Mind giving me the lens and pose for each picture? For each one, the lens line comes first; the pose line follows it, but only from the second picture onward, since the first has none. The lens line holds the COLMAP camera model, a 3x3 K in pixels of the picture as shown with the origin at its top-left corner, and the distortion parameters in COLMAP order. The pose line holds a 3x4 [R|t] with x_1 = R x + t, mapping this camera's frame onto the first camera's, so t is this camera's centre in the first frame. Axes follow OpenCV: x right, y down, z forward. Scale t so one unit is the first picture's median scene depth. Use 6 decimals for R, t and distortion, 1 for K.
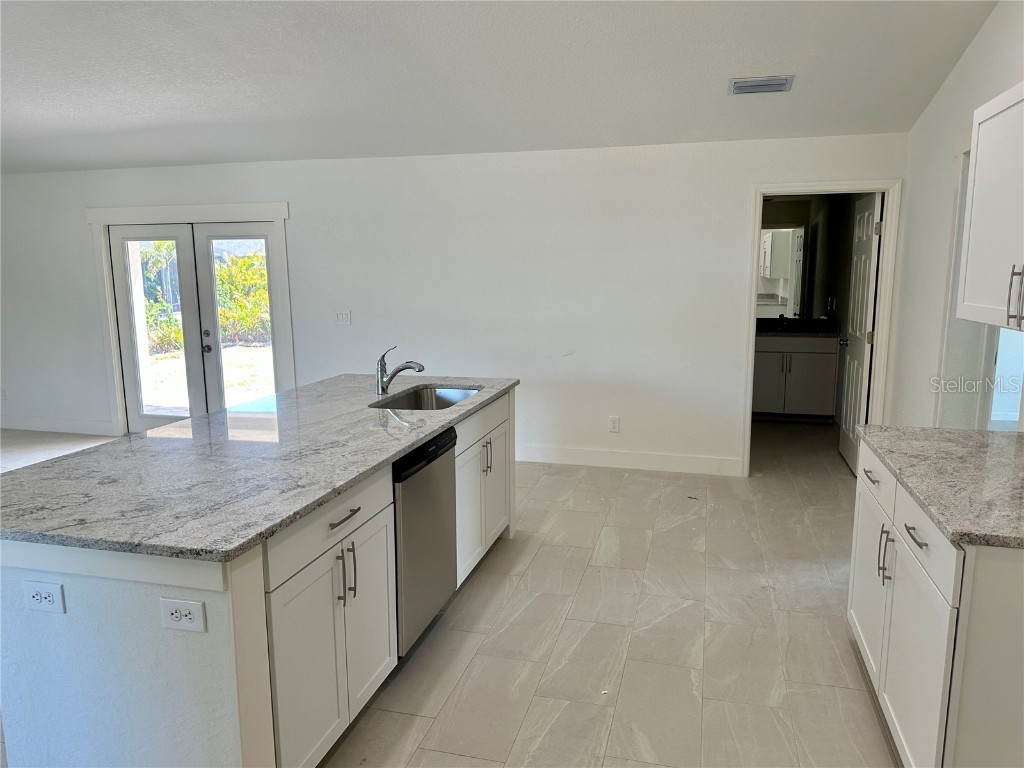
lens RADIAL K [[728.6, 0, 516.4], [0, 728.6, 390.8], [0, 0, 1]] dist [0.009399, -0.005521]
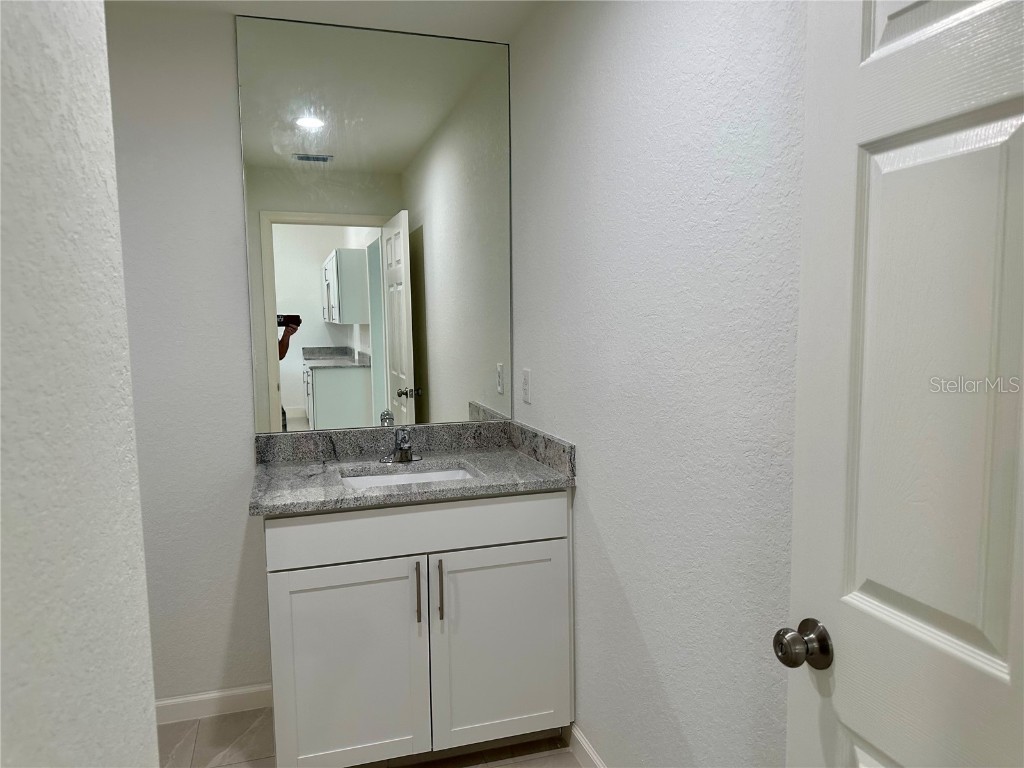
lens RADIAL K [[728.6, 0, 512.6], [0, 728.6, 385.6], [0, 0, 1]] dist [0.009399, -0.005521]
pose [[0.842935, -0.060482, 0.534605, 0.132333], [0.101038, 0.993777, -0.046881, -0.056084], [-0.528443, 0.093533, 0.843801, 0.391091]]
